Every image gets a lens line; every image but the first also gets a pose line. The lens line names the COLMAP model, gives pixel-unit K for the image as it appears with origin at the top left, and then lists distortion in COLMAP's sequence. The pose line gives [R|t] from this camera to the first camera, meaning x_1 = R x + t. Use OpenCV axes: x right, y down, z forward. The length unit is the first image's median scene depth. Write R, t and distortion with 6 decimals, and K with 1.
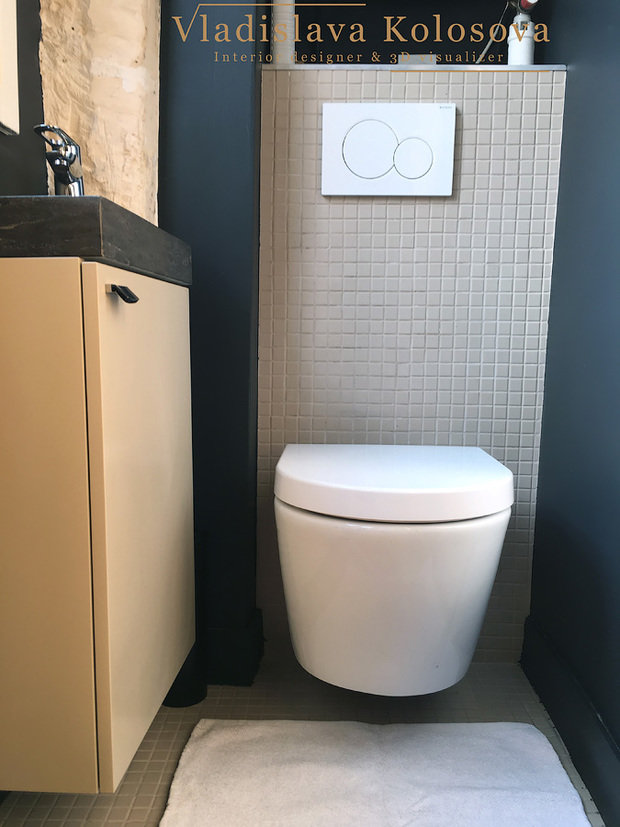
lens RADIAL K [[675.7, 0, 310.0], [0, 675.7, 413.5], [0, 0, 1]] dist [0.002547, 0.003708]
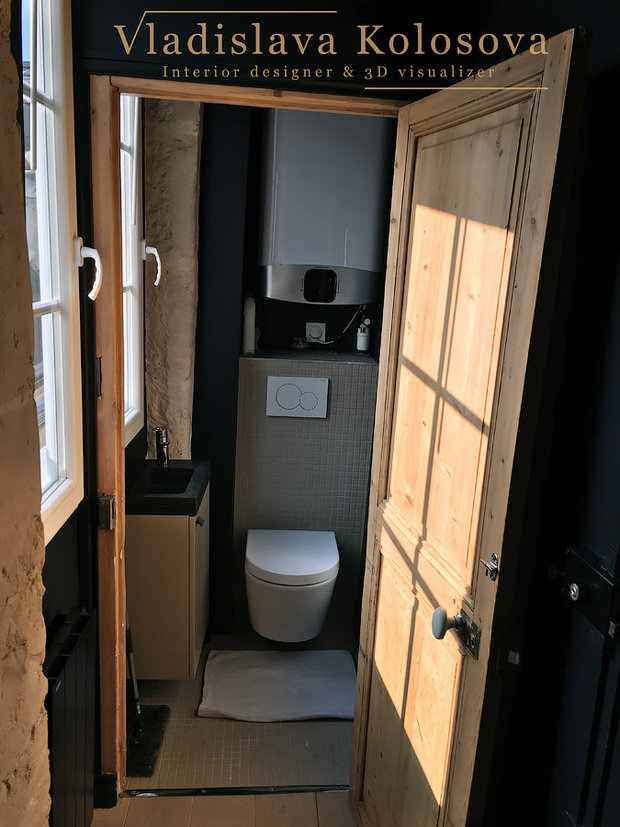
lens RADIAL K [[741.4, 0, 310.0], [0, 741.4, 413.5], [0, 0, 1]] dist [0.086155, 0.001949]
pose [[0.993895, 0.010127, 0.109866, -0.107489], [-0.025778, 0.989532, 0.141991, -0.696859], [-0.107278, -0.143956, 0.983752, -1.388936]]
